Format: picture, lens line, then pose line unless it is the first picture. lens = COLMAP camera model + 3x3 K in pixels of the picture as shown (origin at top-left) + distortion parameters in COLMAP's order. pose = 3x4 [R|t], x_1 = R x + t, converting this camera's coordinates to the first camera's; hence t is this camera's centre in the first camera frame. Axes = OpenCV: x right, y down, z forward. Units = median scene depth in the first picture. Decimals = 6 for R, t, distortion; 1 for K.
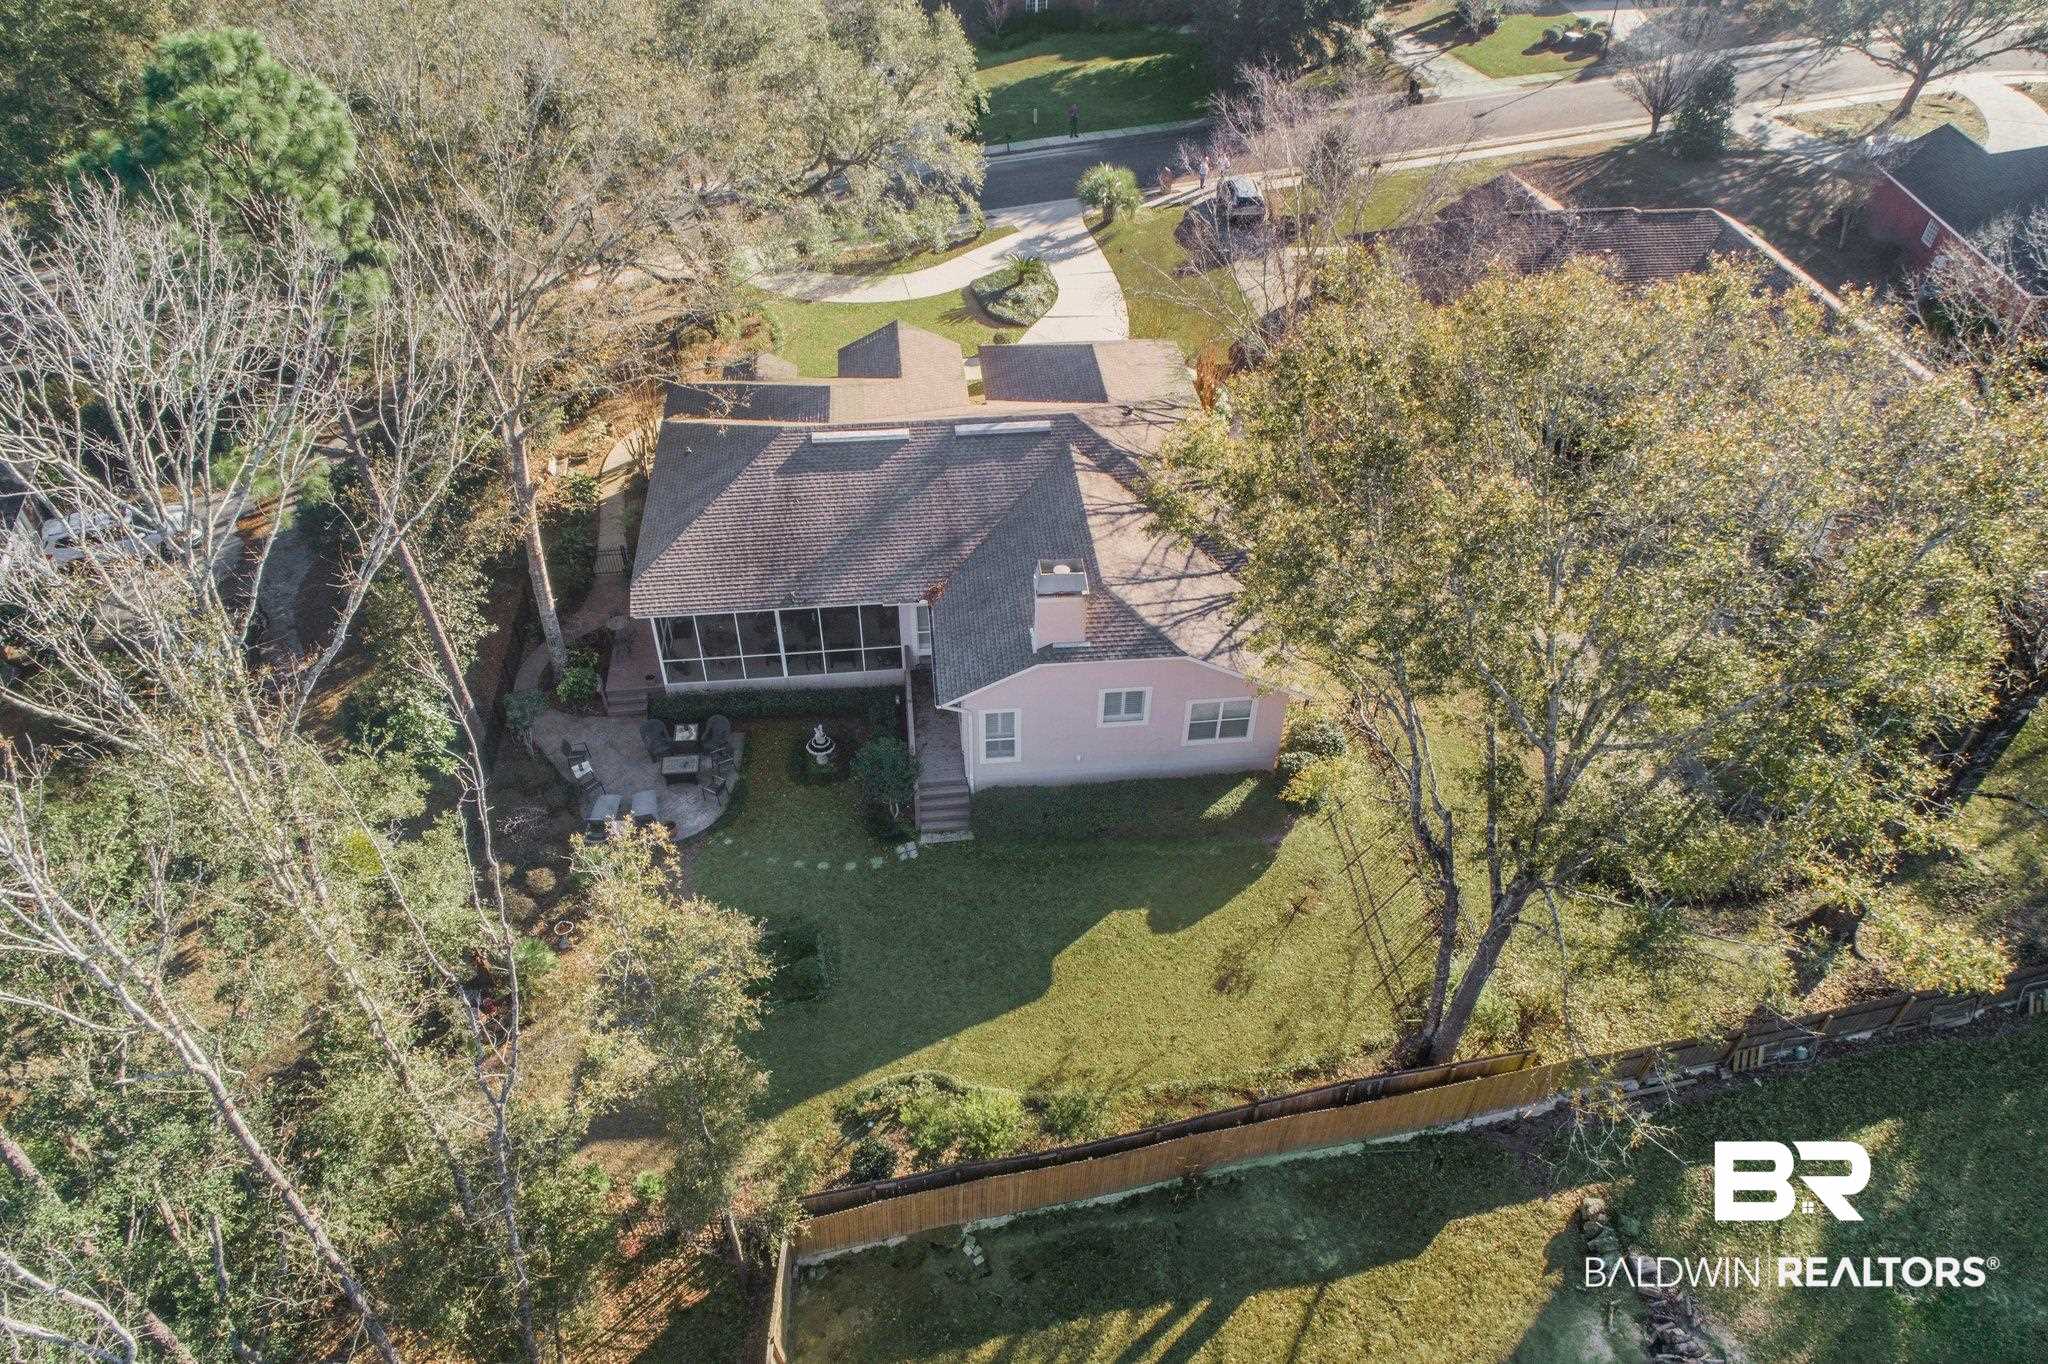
lens RADIAL K [[1412.8, 0, 1024.5], [0, 1412.8, 681.9], [0, 0, 1]] dist [-0.002915, 0.000480]
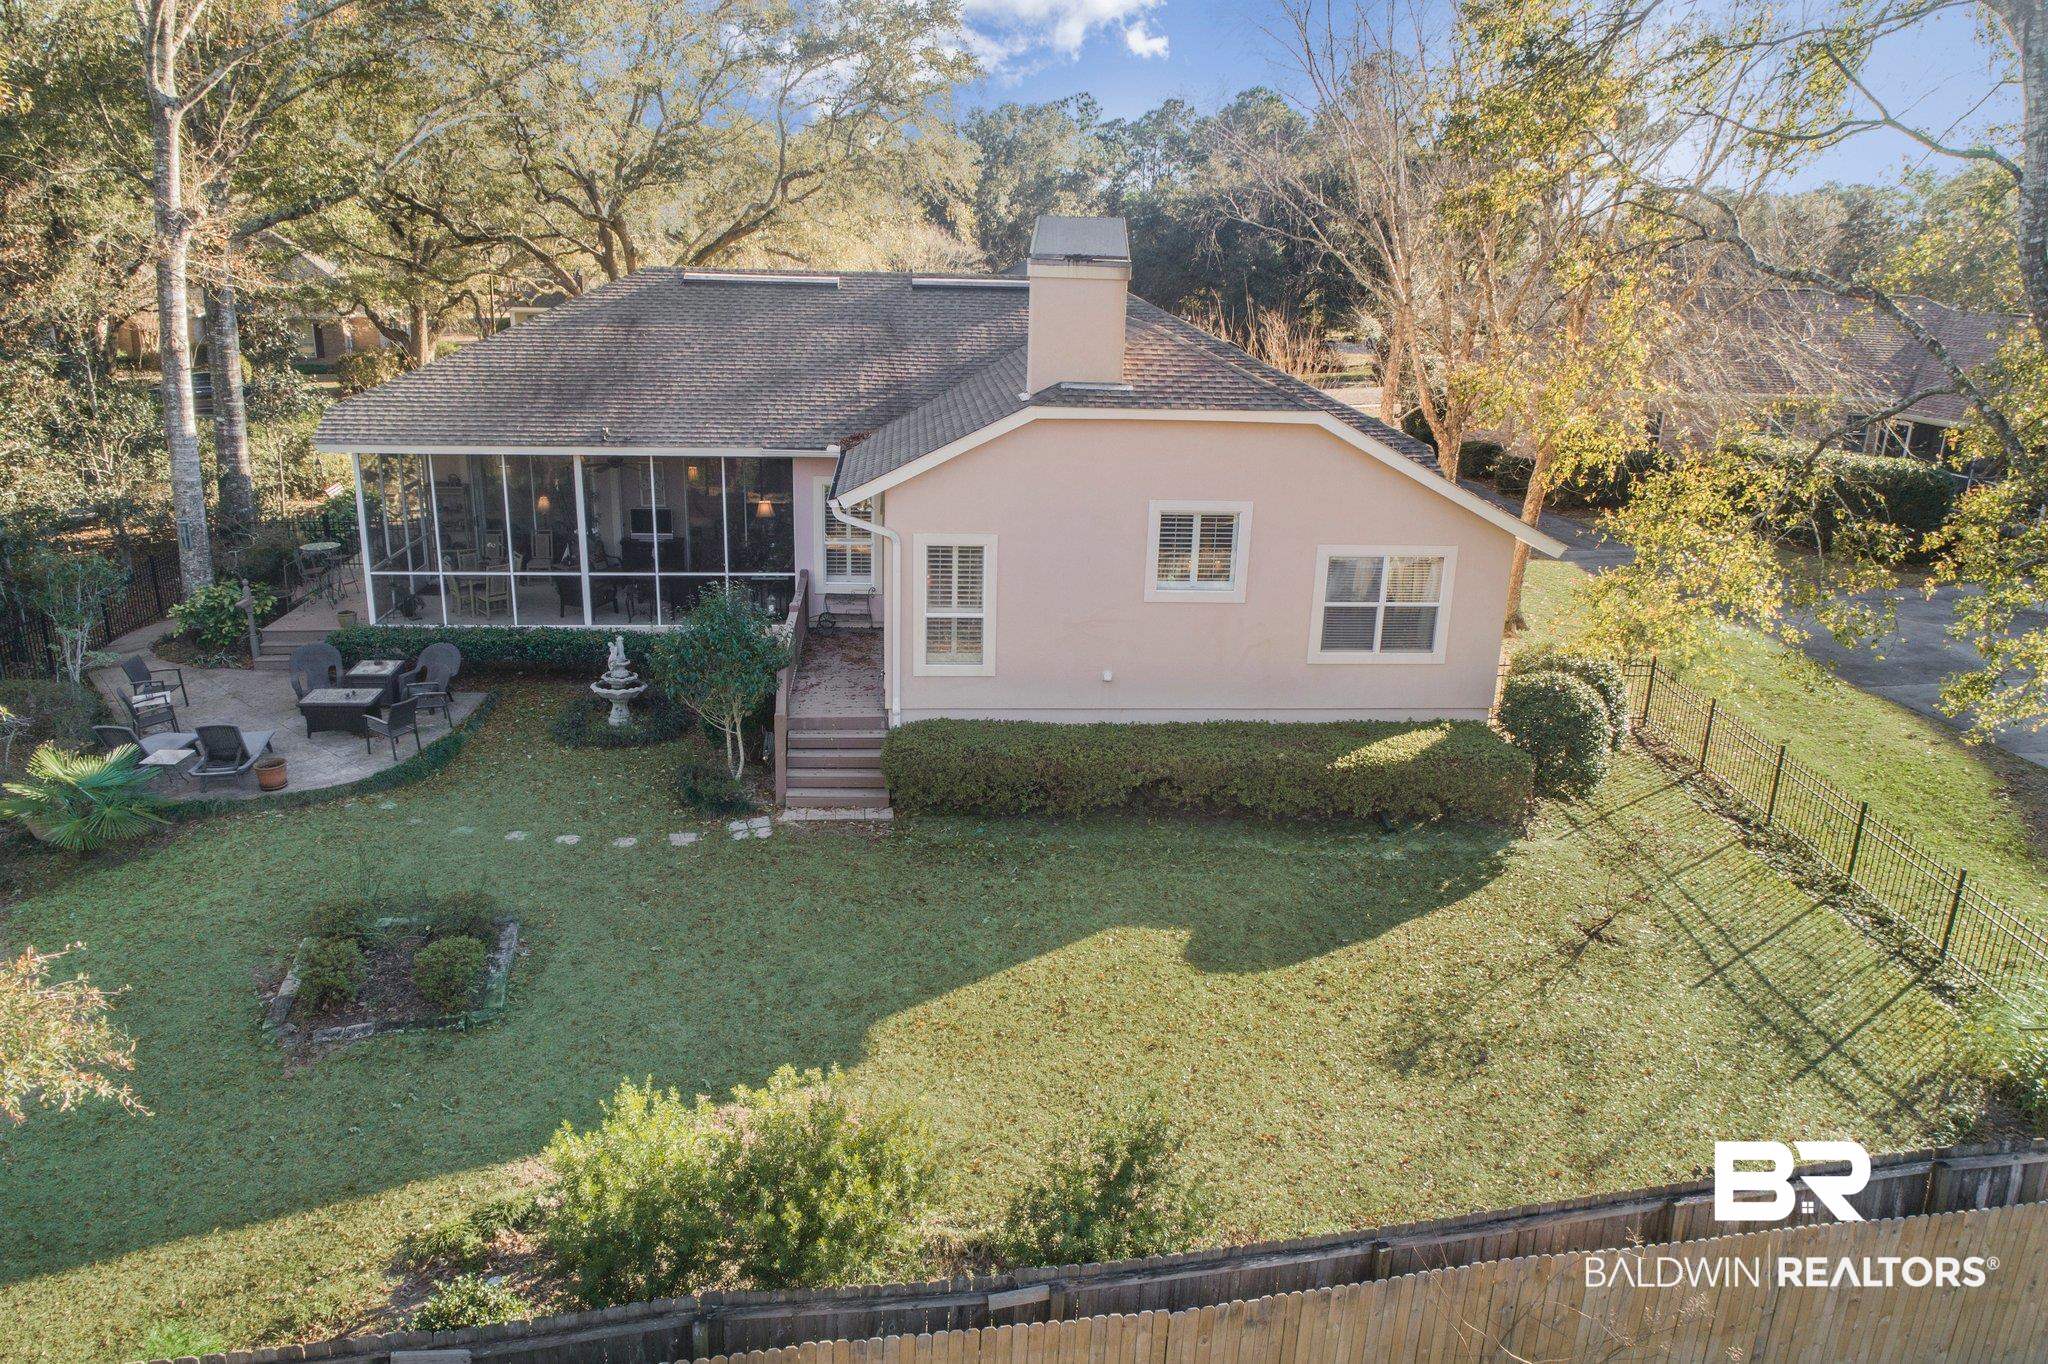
lens RADIAL K [[1412.8, 0, 1022.6], [0, 1412.8, 682.2], [0, 0, 1]] dist [-0.002915, 0.000480]
pose [[0.999620, 0.024100, -0.013345, 0.014608], [-0.027487, 0.904928, -0.424676, 0.276272], [0.001842, 0.424882, 0.905247, 0.543738]]
